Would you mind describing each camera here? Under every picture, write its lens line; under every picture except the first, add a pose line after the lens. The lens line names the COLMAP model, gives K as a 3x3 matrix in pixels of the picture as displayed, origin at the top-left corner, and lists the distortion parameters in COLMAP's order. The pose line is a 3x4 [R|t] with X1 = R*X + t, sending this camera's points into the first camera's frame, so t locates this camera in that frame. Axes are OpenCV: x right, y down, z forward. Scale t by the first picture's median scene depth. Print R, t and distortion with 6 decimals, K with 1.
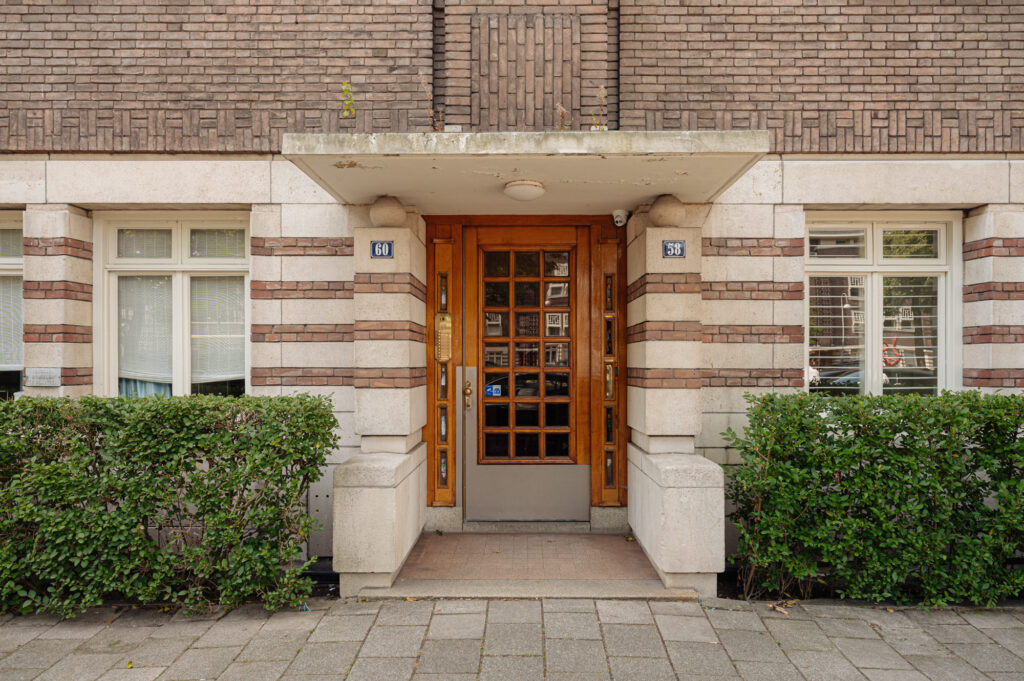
lens RADIAL K [[635.8, 0, 511.3], [0, 635.8, 332.5], [0, 0, 1]] dist [0.000898, 0.001202]
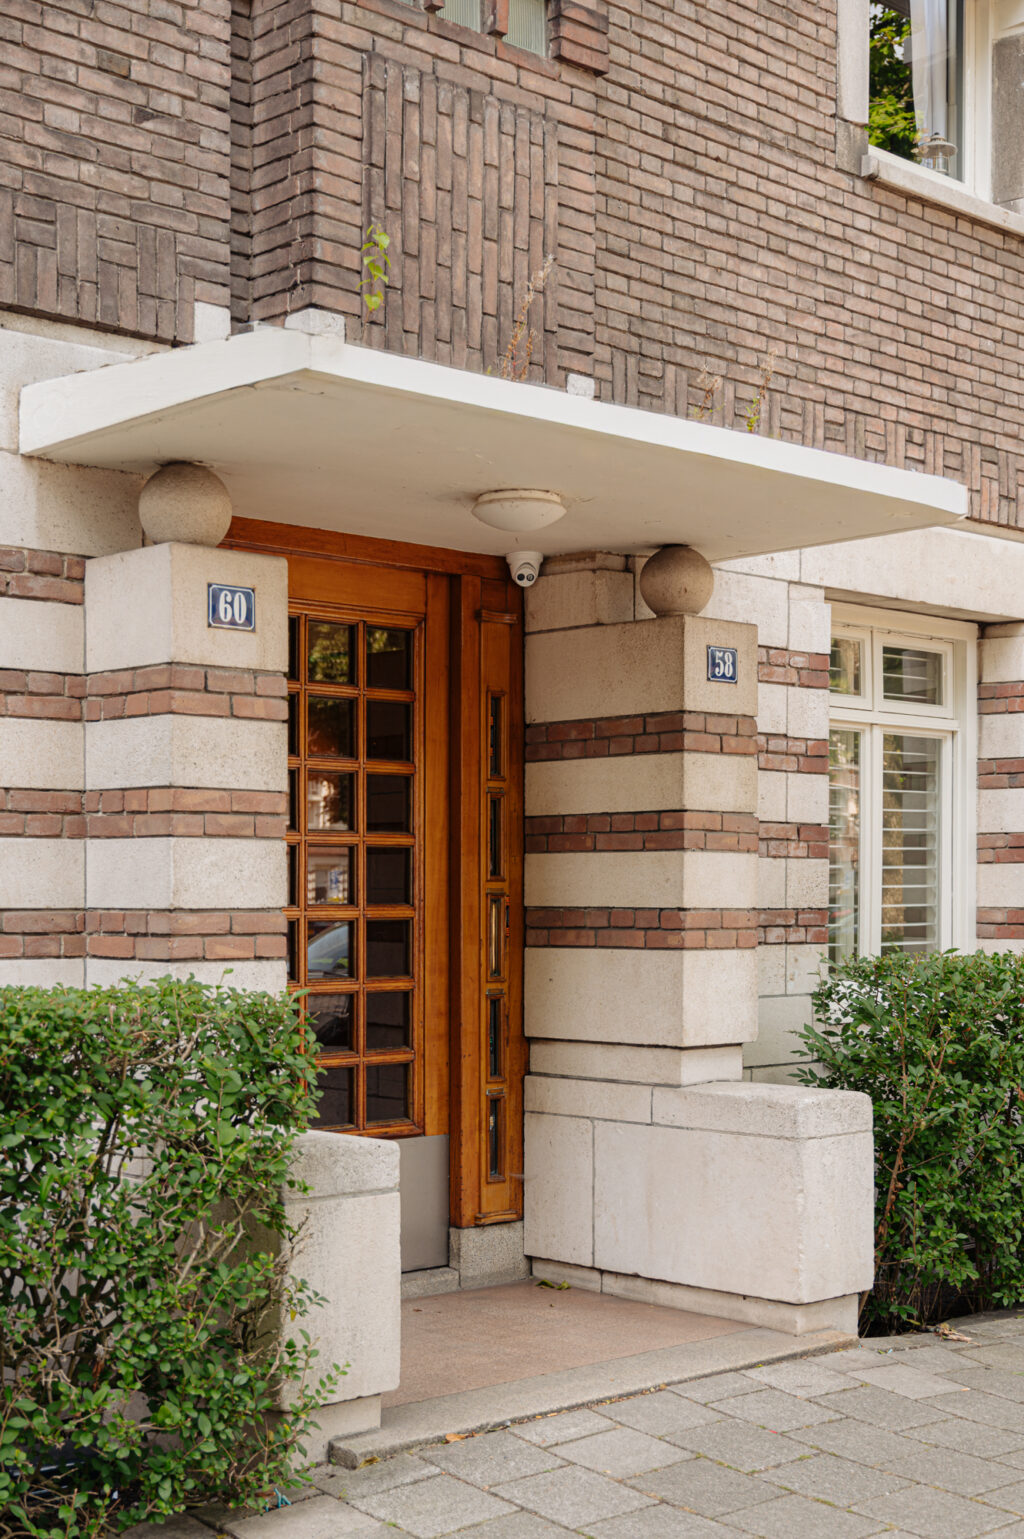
lens RADIAL K [[2055.9, 0, 513.9], [0, 2055.9, 778.7], [0, 0, 1]] dist [0.004543, 0.000000]
pose [[0.730046, 0.040084, 0.682221, -0.844946], [-0.034878, 0.999163, -0.021384, -0.003222], [-0.682507, -0.008183, 0.730833, -0.043482]]
